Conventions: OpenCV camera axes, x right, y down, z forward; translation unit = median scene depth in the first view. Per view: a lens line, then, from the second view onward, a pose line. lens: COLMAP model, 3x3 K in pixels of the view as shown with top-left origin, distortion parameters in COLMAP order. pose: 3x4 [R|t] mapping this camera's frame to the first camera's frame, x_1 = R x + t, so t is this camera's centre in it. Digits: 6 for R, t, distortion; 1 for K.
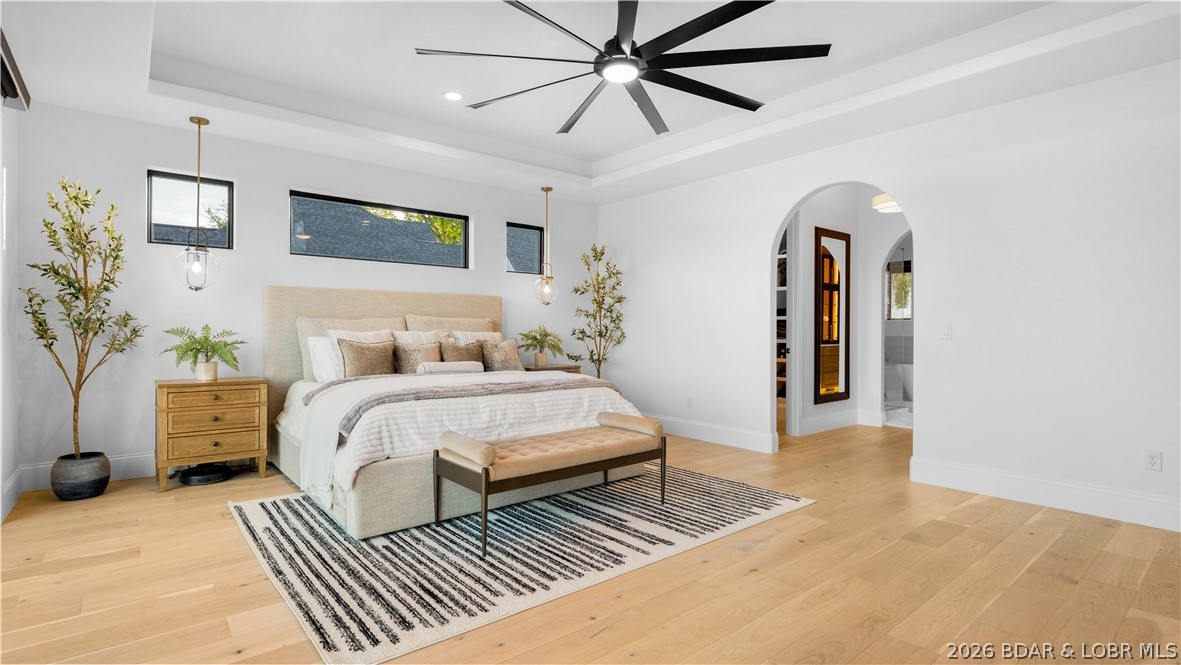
lens RADIAL K [[555.8, 0, 568.0], [0, 555.8, 340.2], [0, 0, 1]] dist [0.009789, 0.002062]
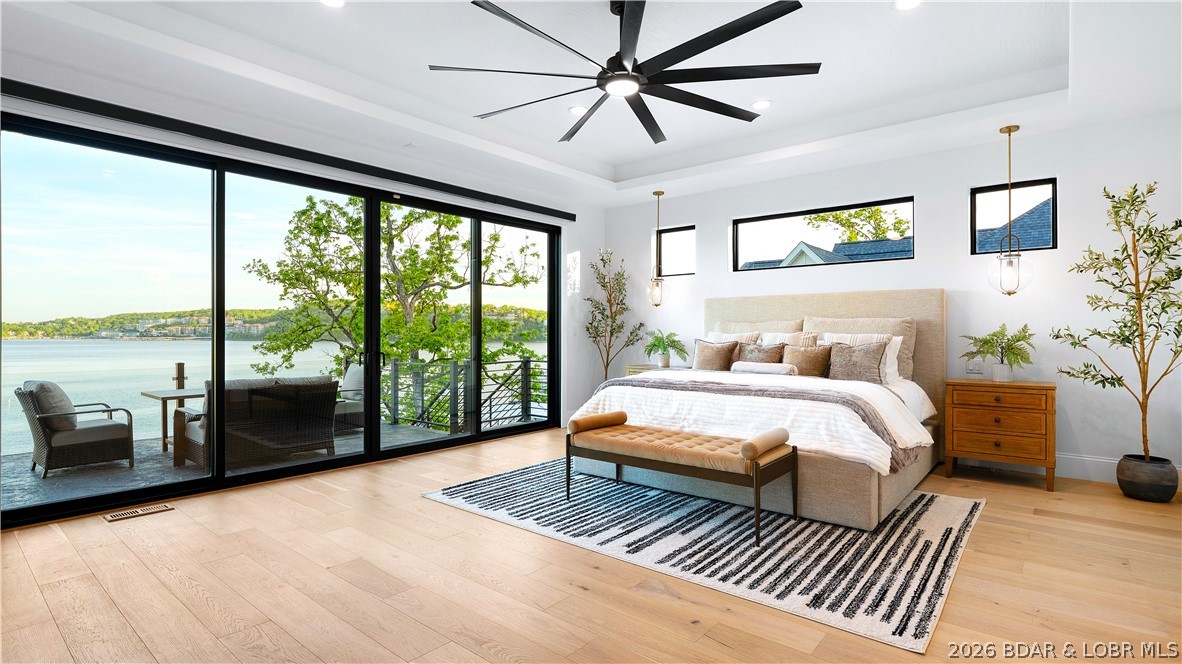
lens RADIAL K [[559.3, 0, 594.7], [0, 559.3, 336.4], [0, 0, 1]] dist [0.026774, 0.000426]
pose [[0.211480, 0.000015, -0.977382, 1.012145], [-0.011766, 0.999928, -0.002531, -0.004450], [0.977311, 0.012035, 0.211465, 0.655291]]
